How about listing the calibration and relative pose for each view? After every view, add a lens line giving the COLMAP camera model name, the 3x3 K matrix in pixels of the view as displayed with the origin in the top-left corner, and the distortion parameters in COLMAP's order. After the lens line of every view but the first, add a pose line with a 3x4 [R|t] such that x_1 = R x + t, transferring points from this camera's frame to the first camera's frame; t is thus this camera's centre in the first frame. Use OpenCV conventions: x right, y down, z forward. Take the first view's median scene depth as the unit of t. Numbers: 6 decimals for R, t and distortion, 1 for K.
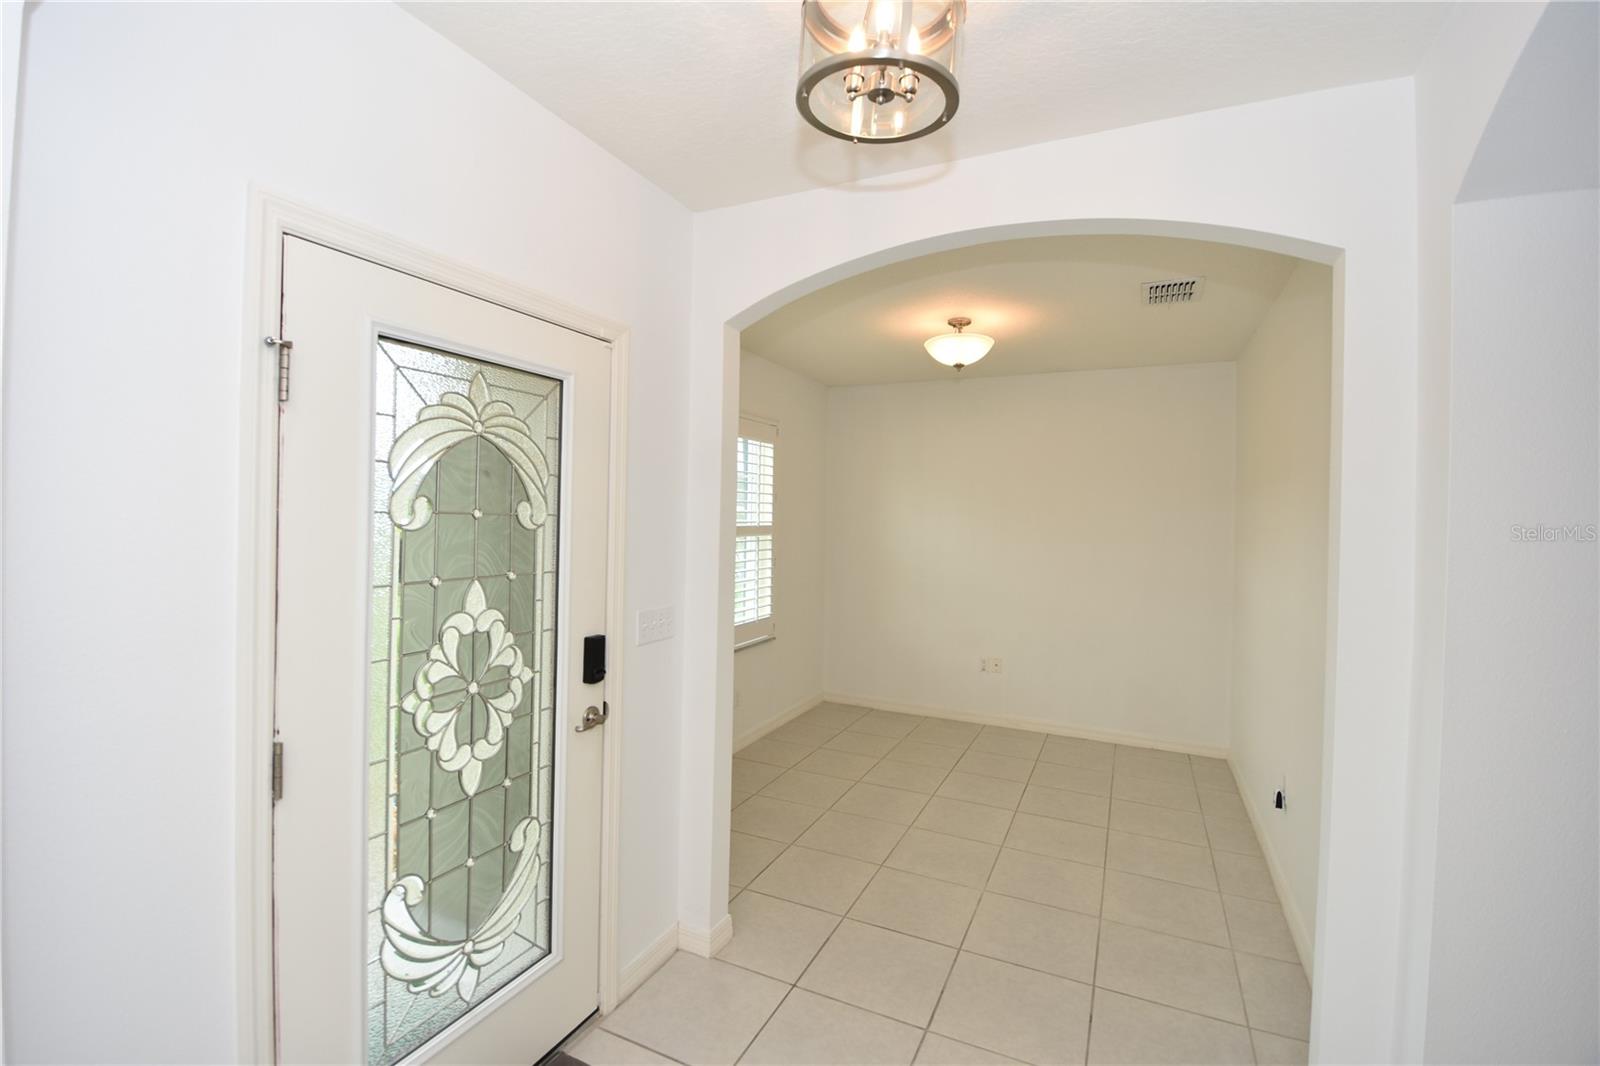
lens RADIAL K [[707.6, 0, 795.9], [0, 707.6, 511.1], [0, 0, 1]] dist [0.002543, -0.022172]
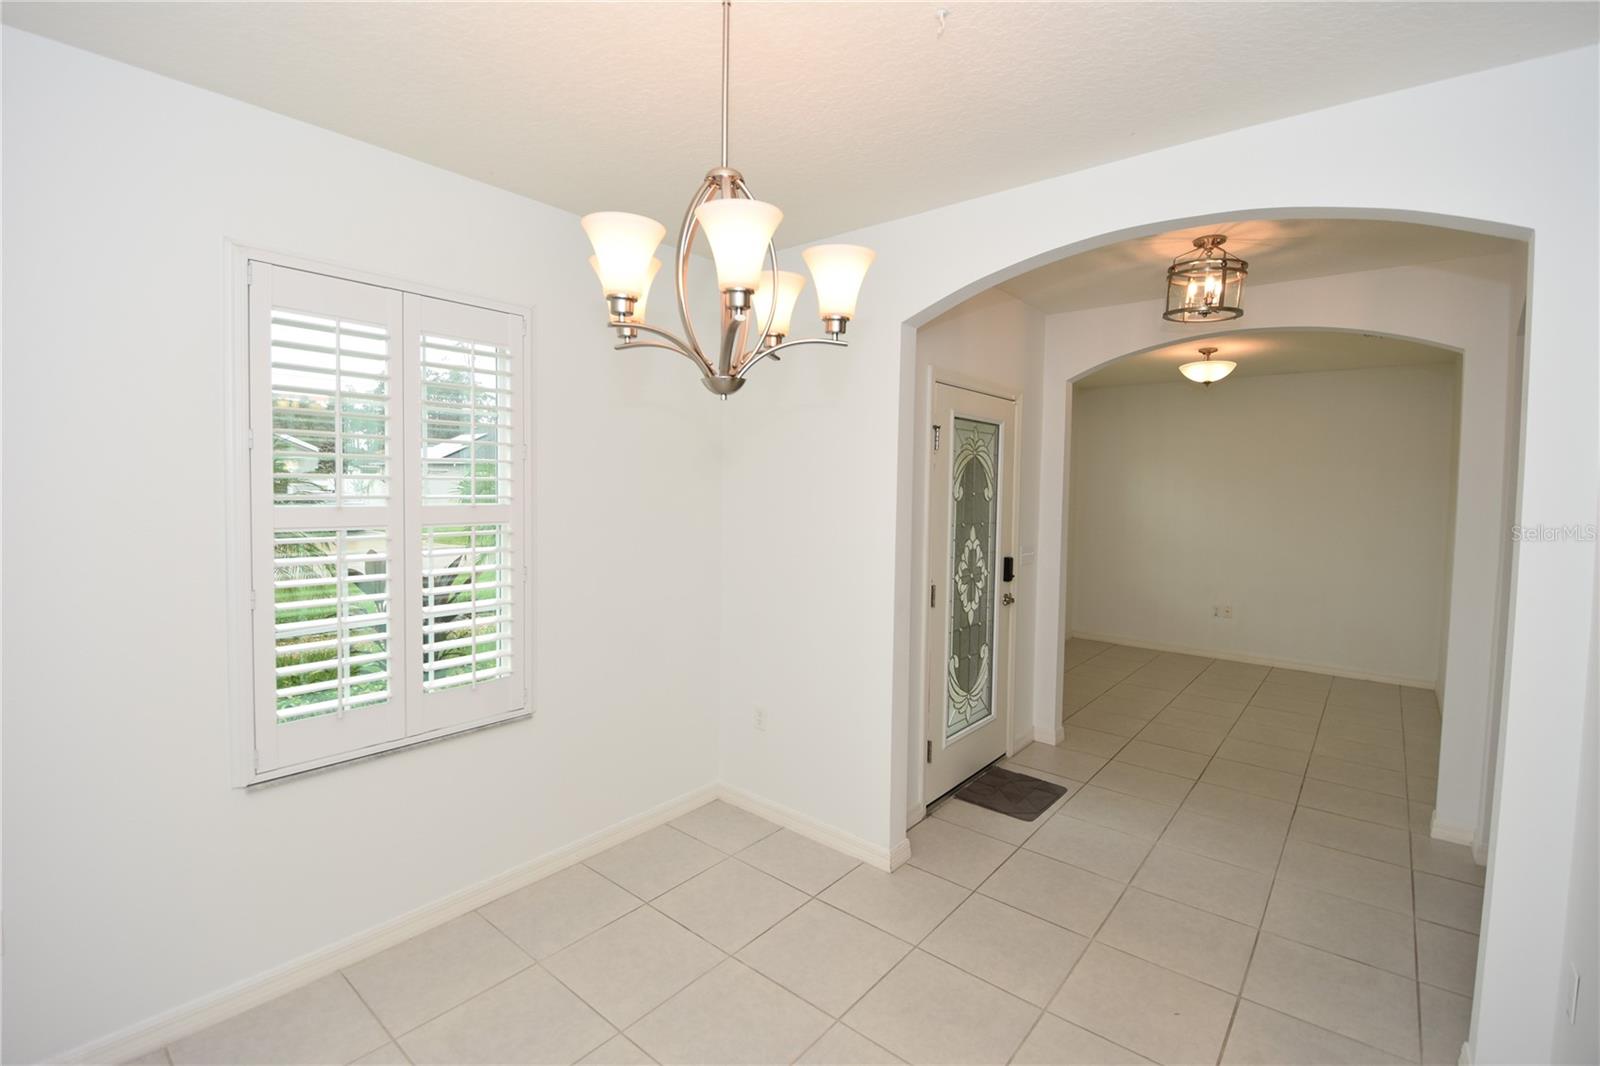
lens RADIAL K [[707.6, 0, 795.9], [0, 707.6, 511.1], [0, 0, 1]] dist [0.002543, -0.022172]
pose [[0.967853, 0.004442, -0.251476, -0.384663], [0.005622, 0.999212, 0.039288, -0.026323], [0.251453, -0.039438, 0.967066, -1.051663]]
